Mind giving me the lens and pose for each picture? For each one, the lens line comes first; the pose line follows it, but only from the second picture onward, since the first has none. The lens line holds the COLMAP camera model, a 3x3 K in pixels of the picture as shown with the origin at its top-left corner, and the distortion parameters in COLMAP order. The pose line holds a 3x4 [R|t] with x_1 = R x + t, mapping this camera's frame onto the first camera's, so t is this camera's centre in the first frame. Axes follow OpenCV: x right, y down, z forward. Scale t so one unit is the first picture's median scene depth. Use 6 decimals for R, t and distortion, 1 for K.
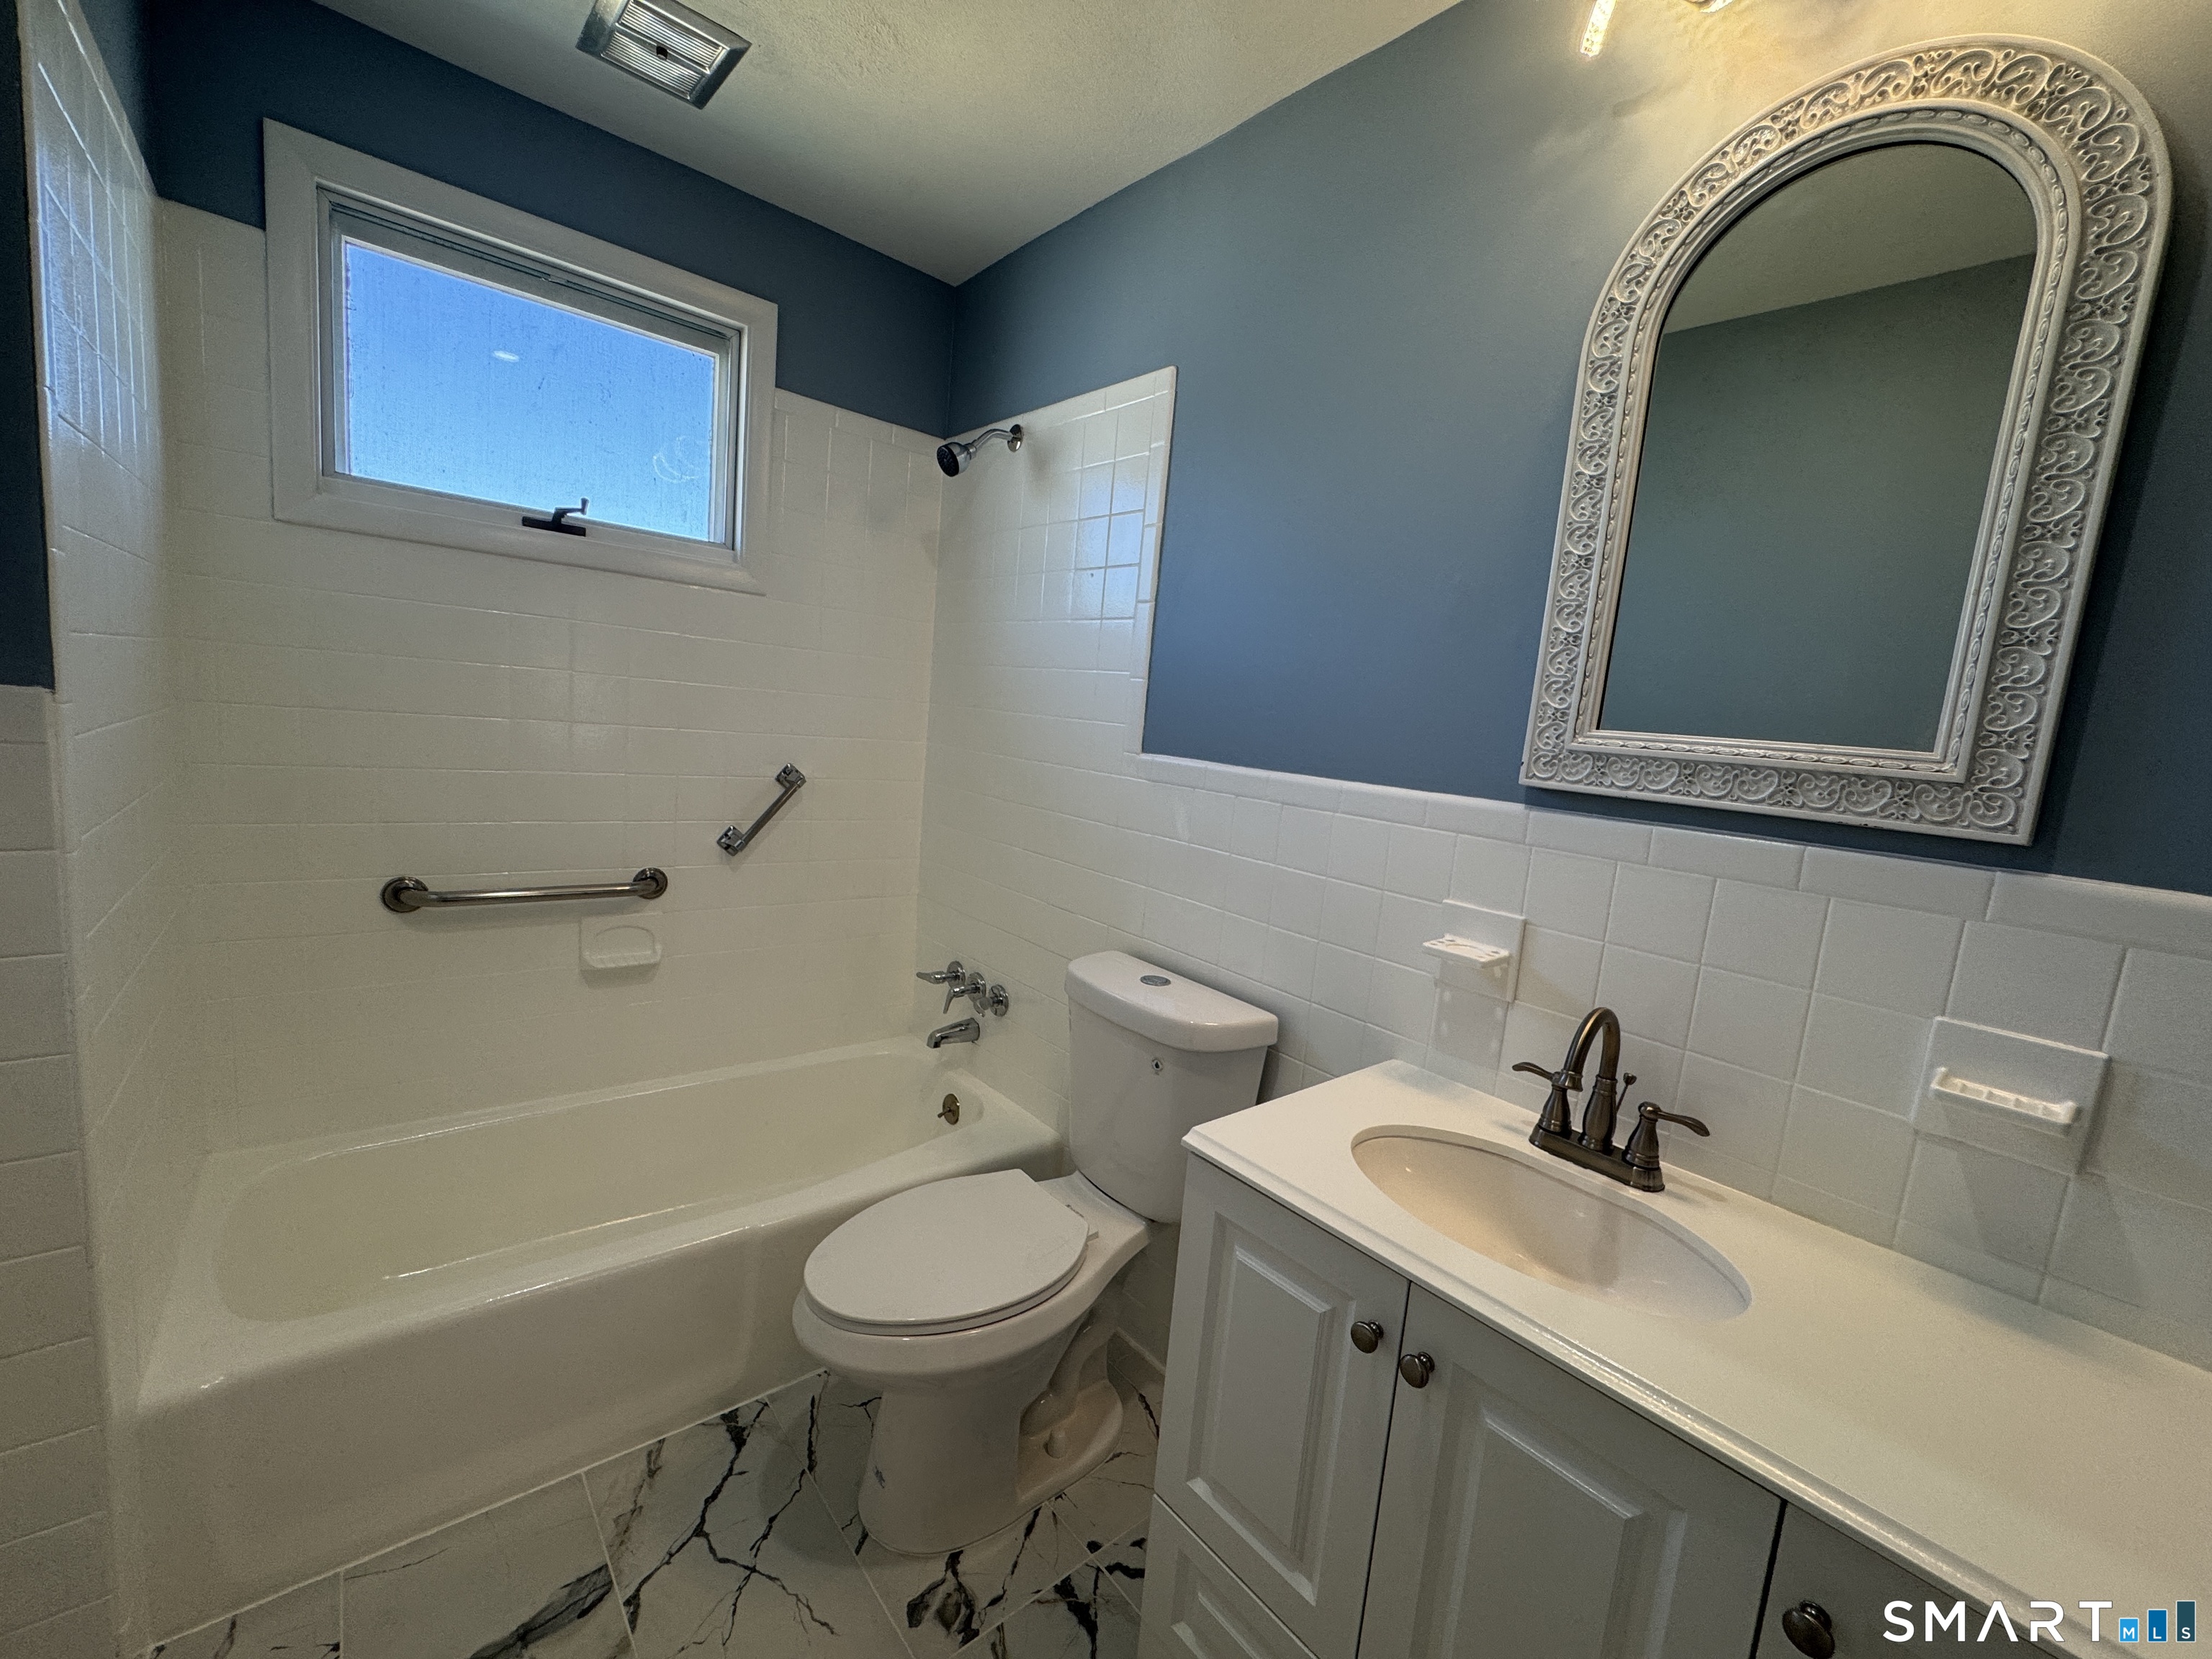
lens RADIAL K [[889.4, 0, 1103.4], [0, 889.4, 830.9], [0, 0, 1]] dist [-0.001036, -0.000355]
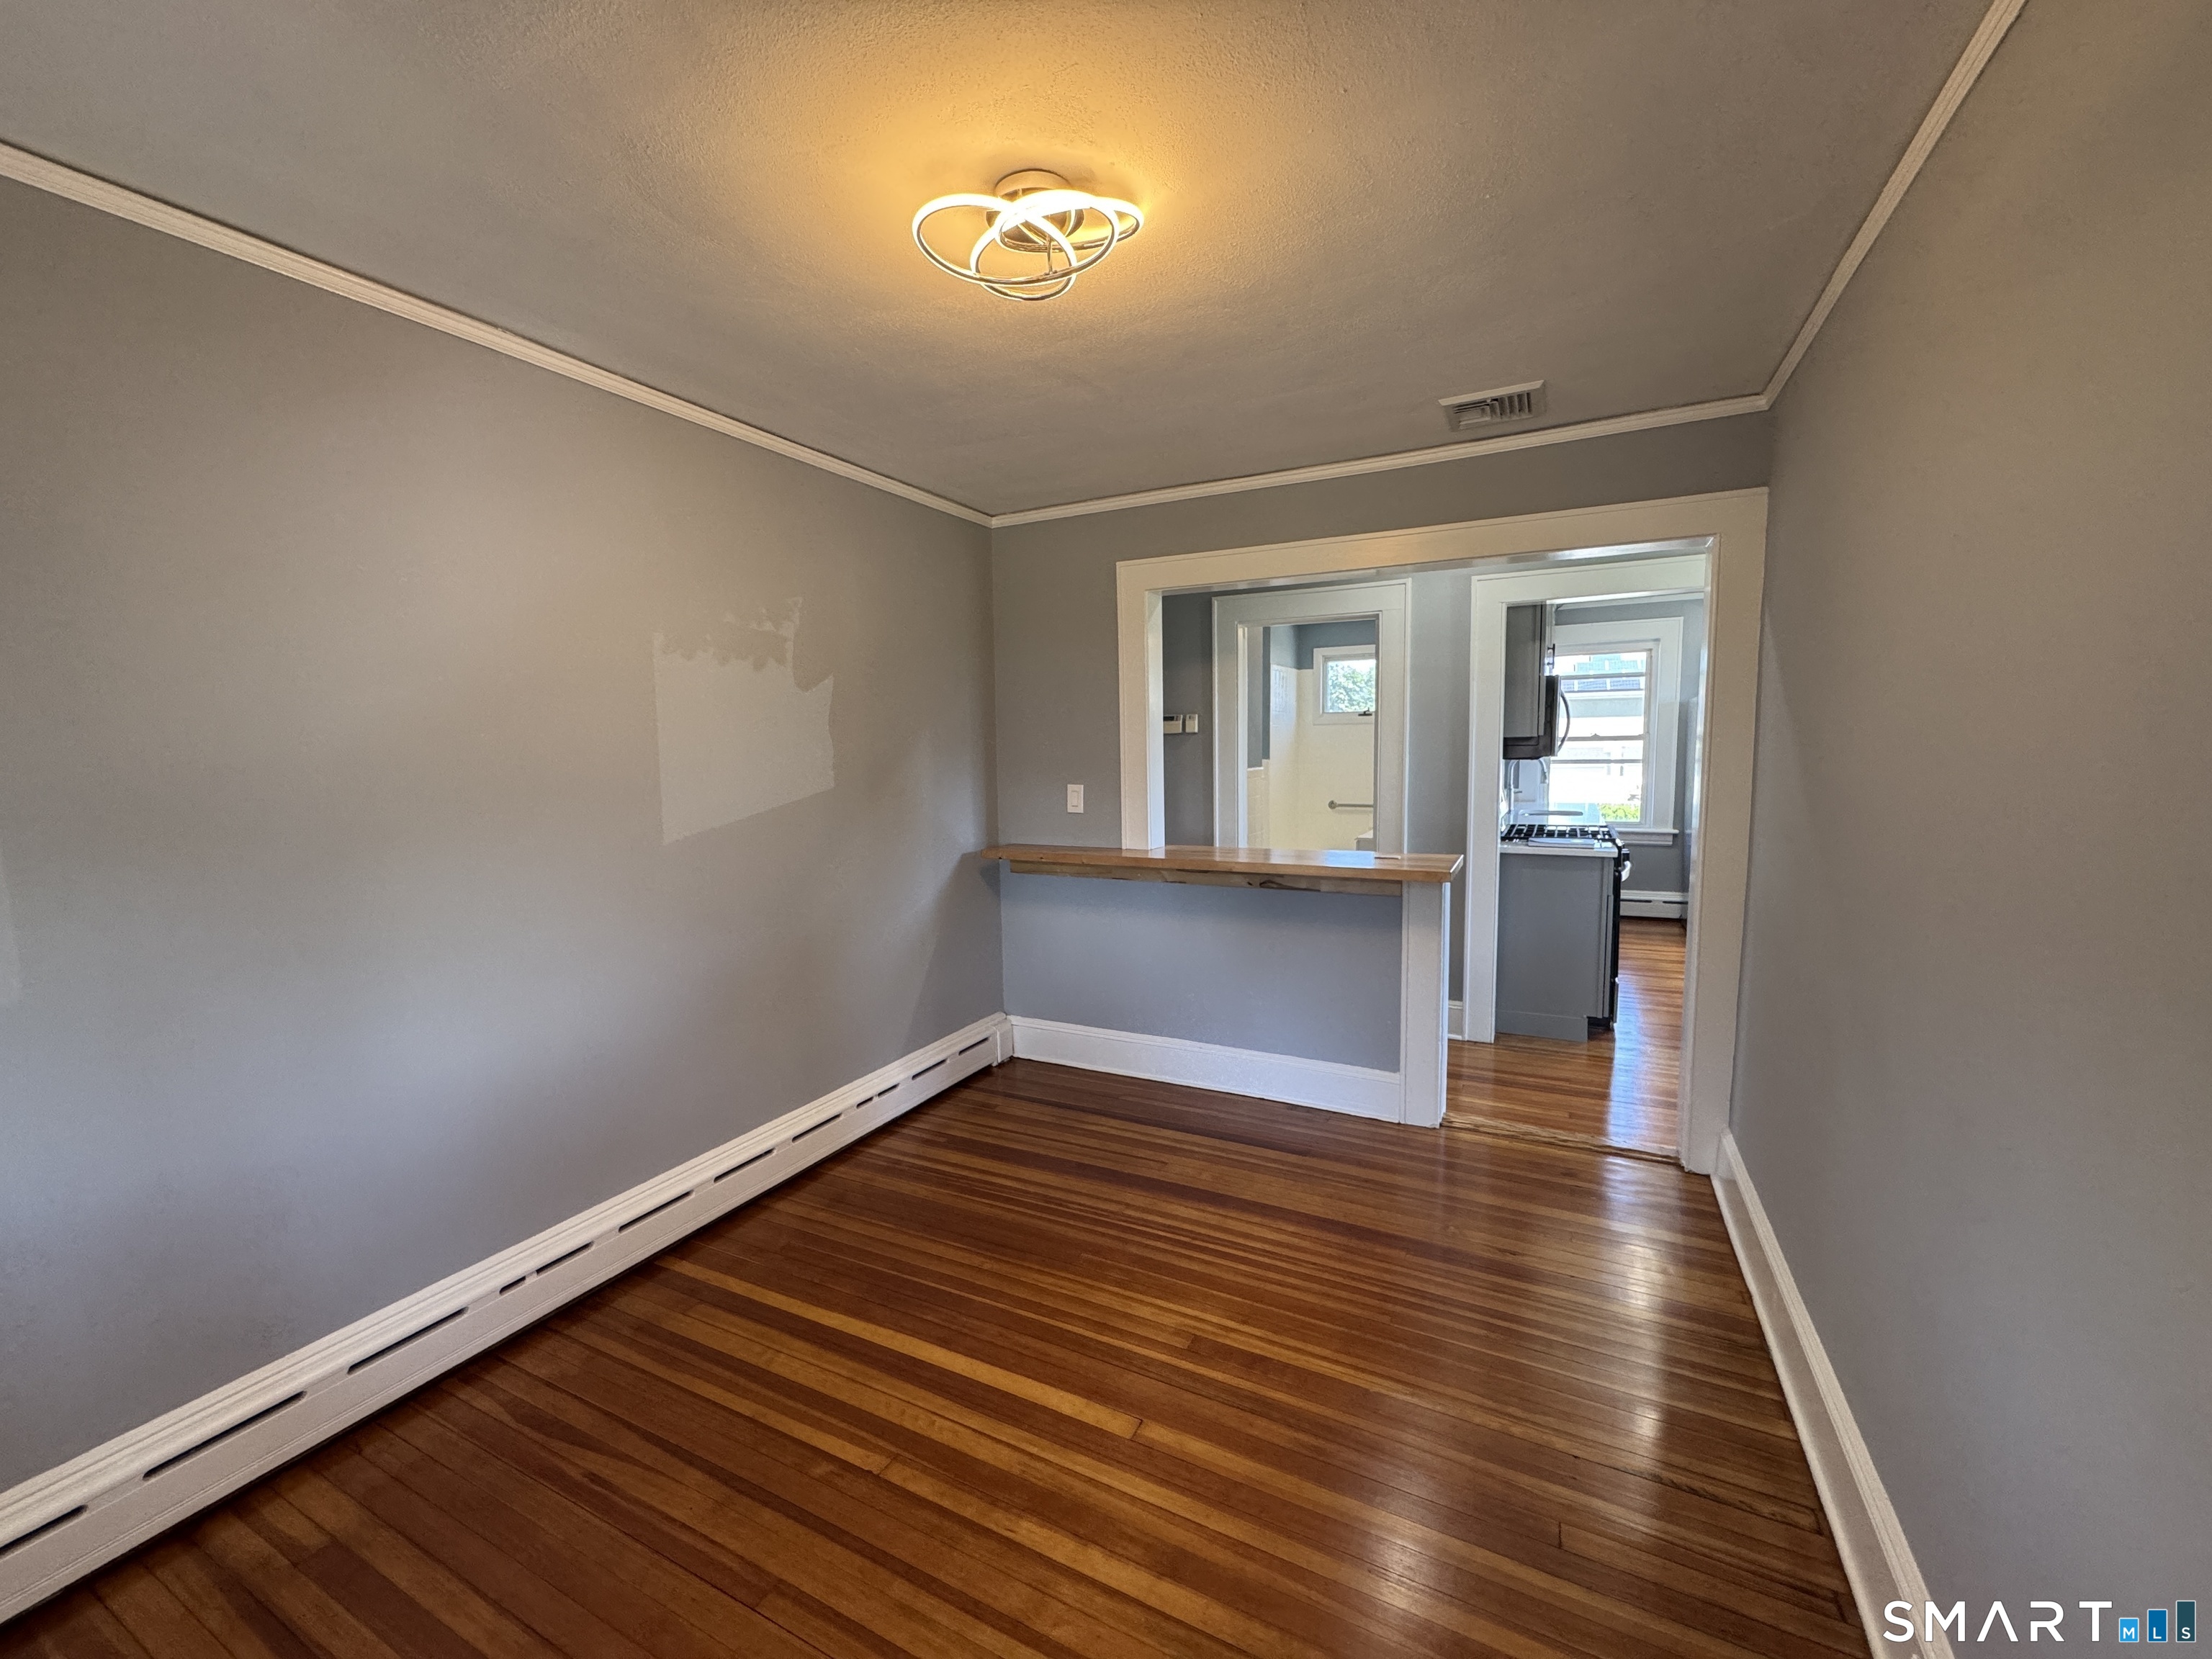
lens RADIAL K [[889.4, 0, 1103.4], [0, 889.4, 830.9], [0, 0, 1]] dist [-0.001036, -0.000355]
pose [[0.379922, -0.009563, -0.924969, 3.222718], [-0.073904, 0.996436, -0.040657, 0.531880], [0.922061, 0.083805, 0.377862, -1.908584]]
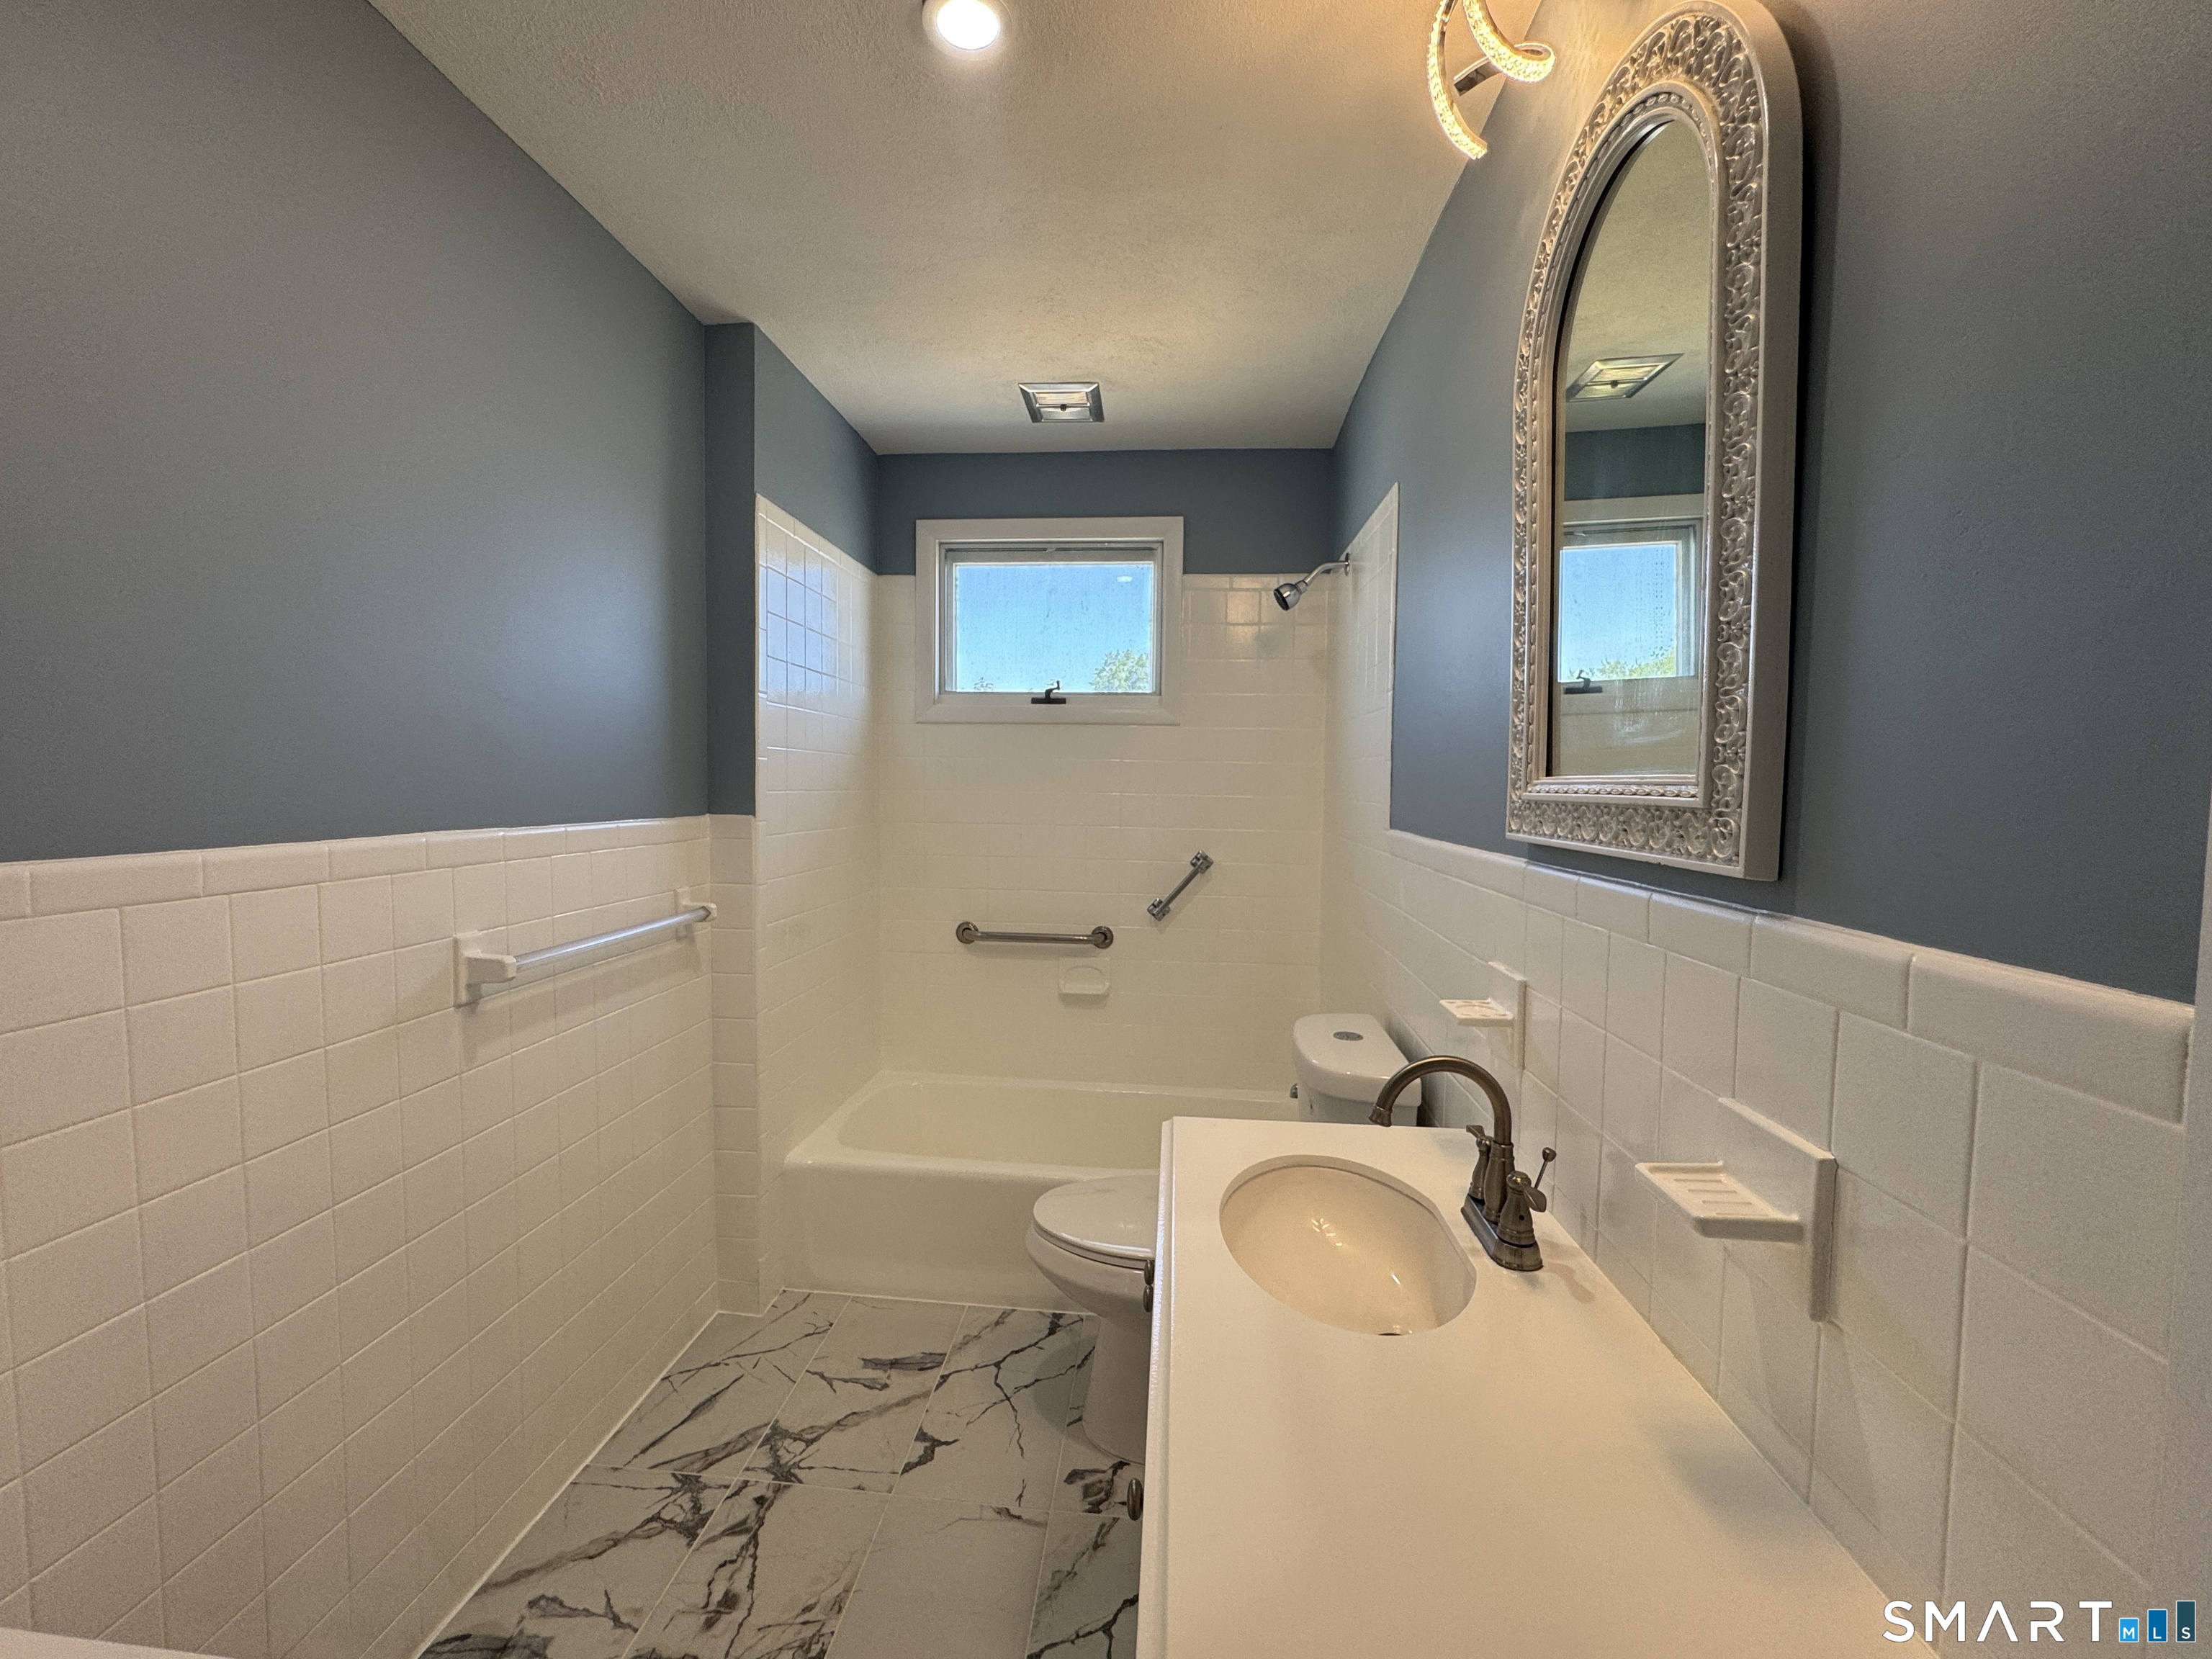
lens RADIAL K [[889.4, 0, 1103.4], [0, 889.4, 830.9], [0, 0, 1]] dist [-0.001036, -0.000355]
pose [[0.702404, -0.039243, -0.710695, 0.665945], [-0.045710, 0.993931, -0.100059, 0.043987], [0.710309, 0.102768, 0.696348, 0.007246]]
